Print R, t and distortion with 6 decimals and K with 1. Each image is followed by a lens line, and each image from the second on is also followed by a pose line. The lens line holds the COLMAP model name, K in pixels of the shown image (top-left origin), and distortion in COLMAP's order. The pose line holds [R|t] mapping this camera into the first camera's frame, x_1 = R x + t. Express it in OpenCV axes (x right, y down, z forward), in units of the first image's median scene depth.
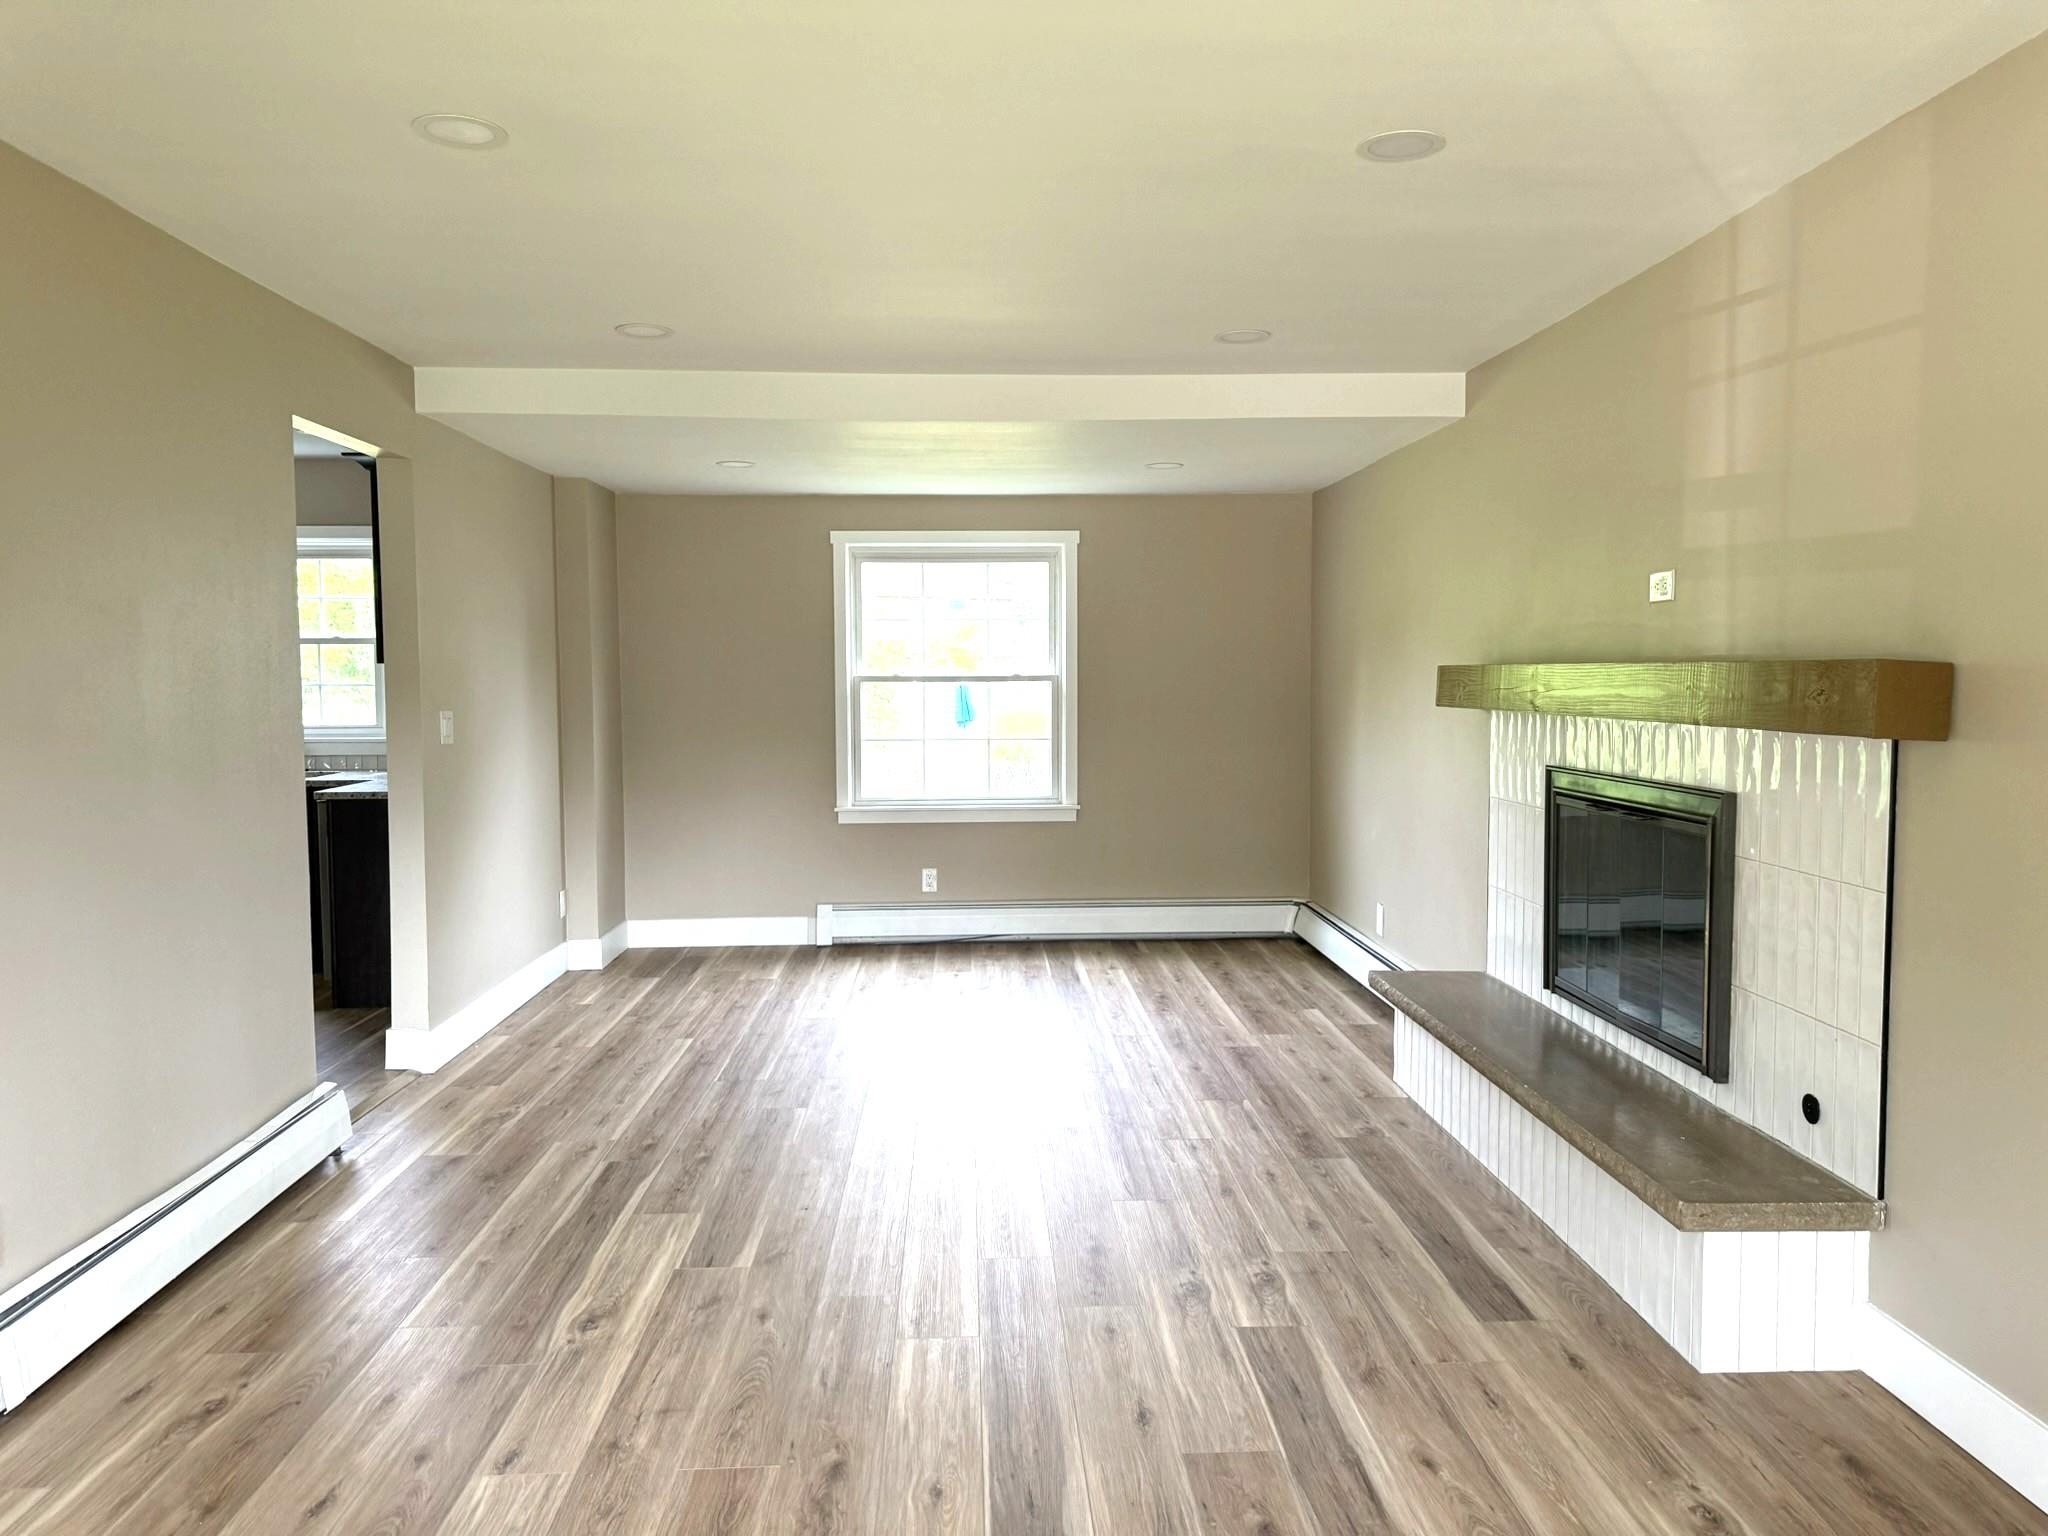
lens RADIAL K [[1473.5, 0, 1028.6], [0, 1473.5, 766.4], [0, 0, 1]] dist [0.109813, -0.030897]
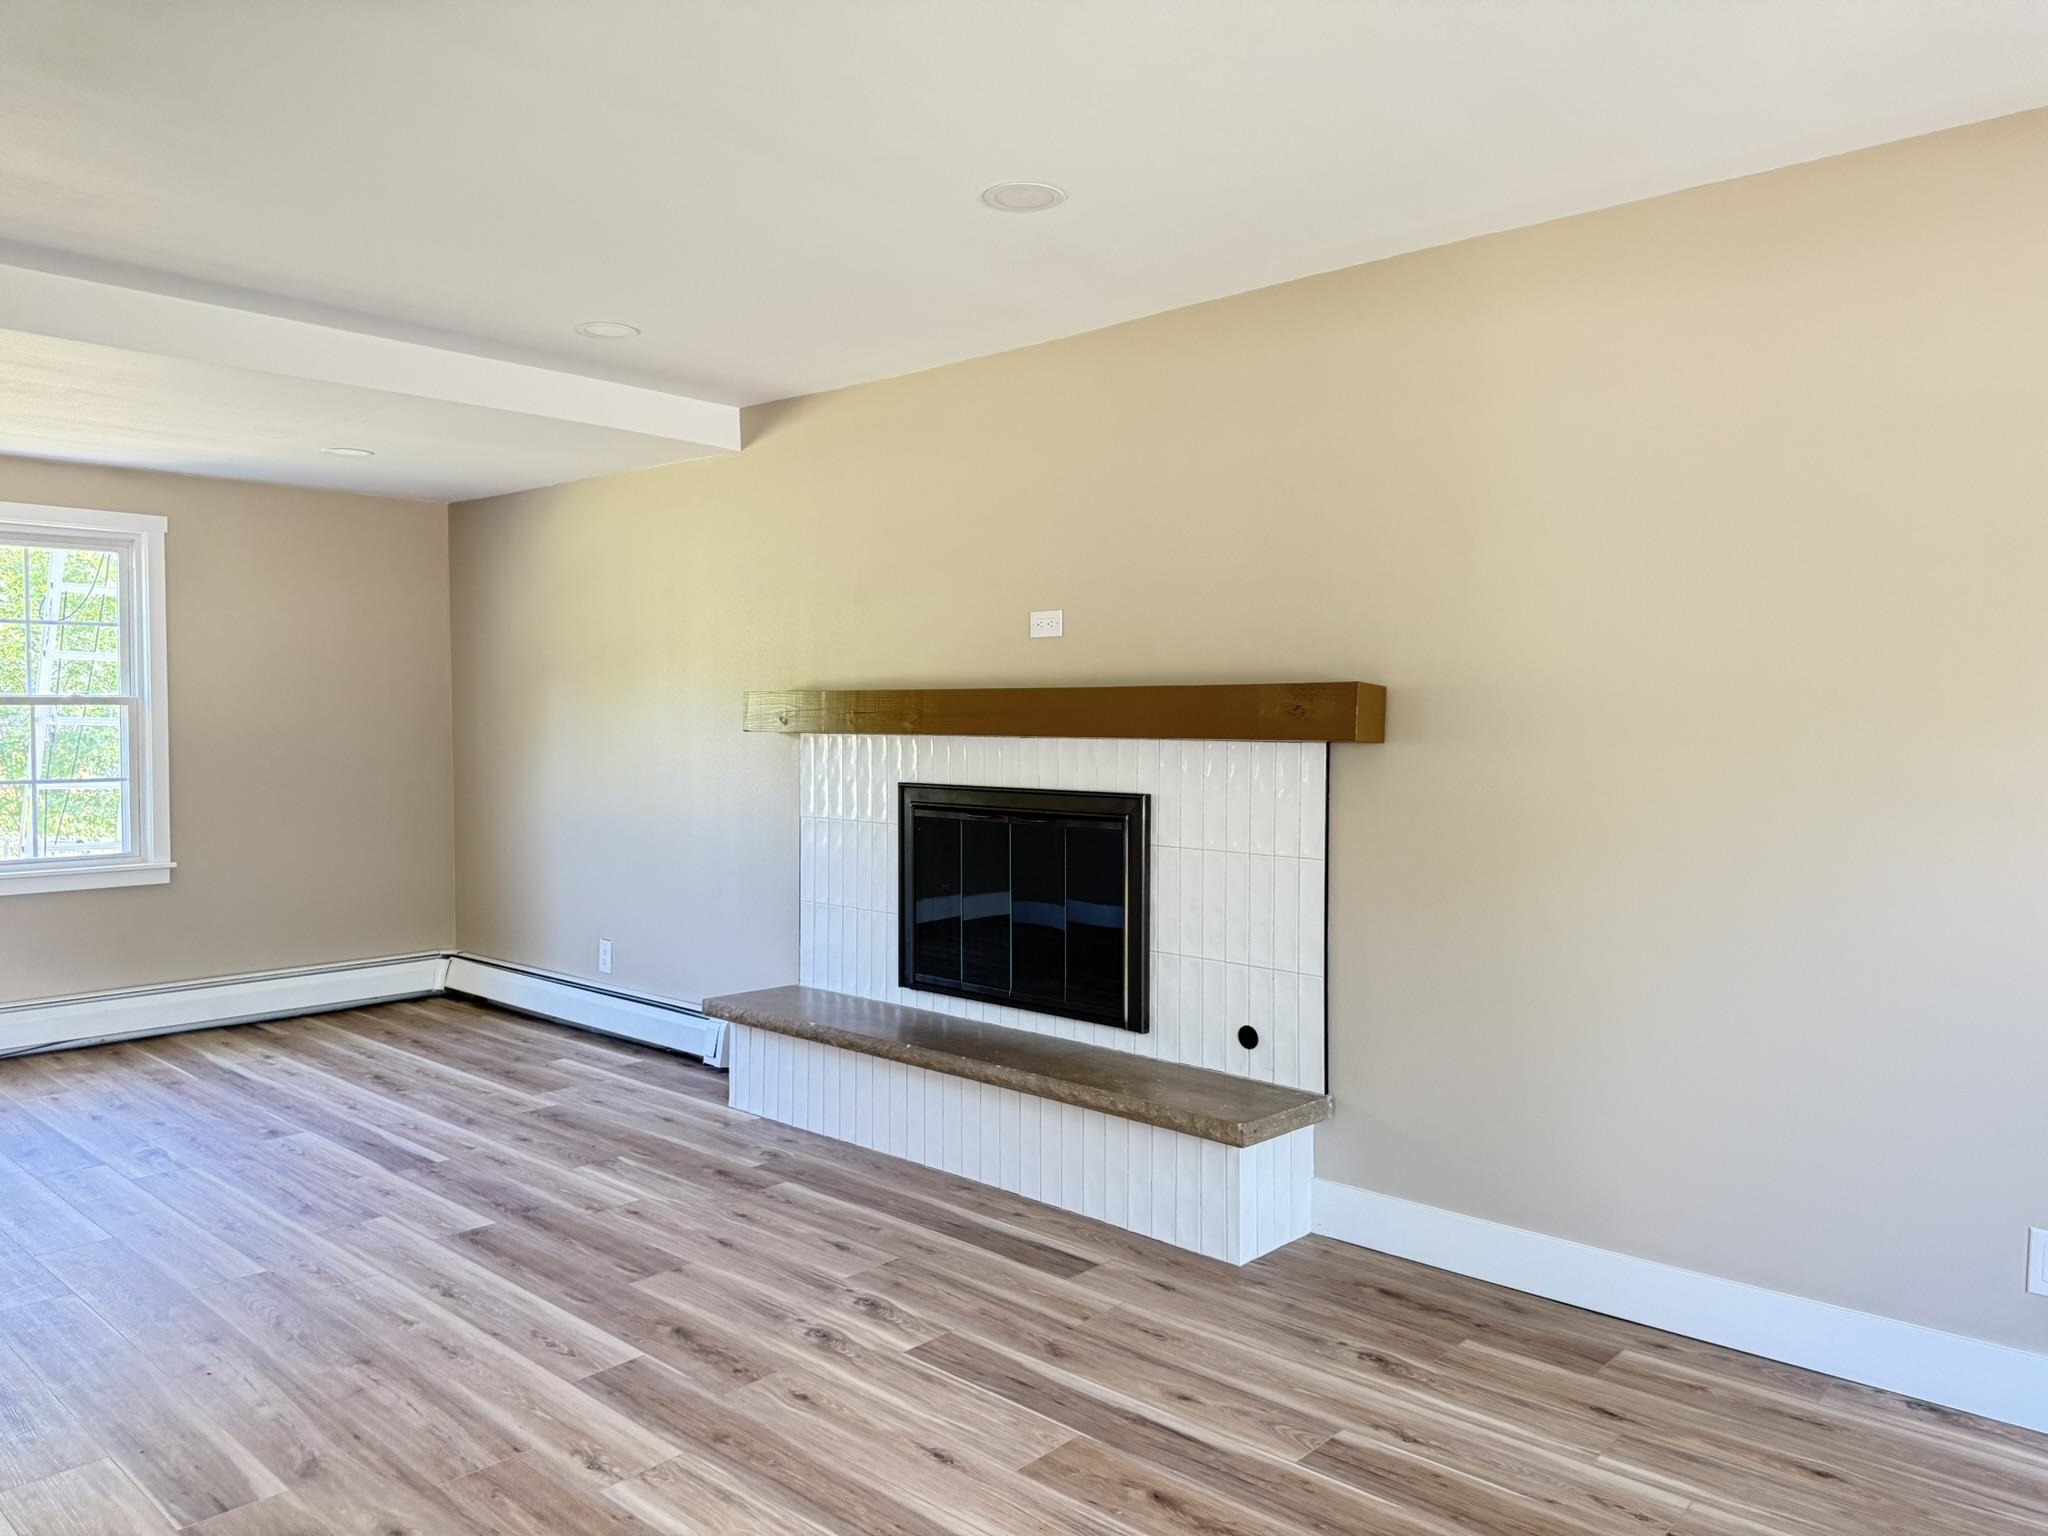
lens RADIAL K [[1473.5, 0, 1021.0], [0, 1473.5, 766.8], [0, 0, 1]] dist [0.109813, -0.030897]
pose [[0.727868, -0.016310, 0.685523, -0.454999], [0.037576, 0.999164, -0.016125, 0.012581], [-0.684686, 0.037496, 0.727873, 0.219206]]
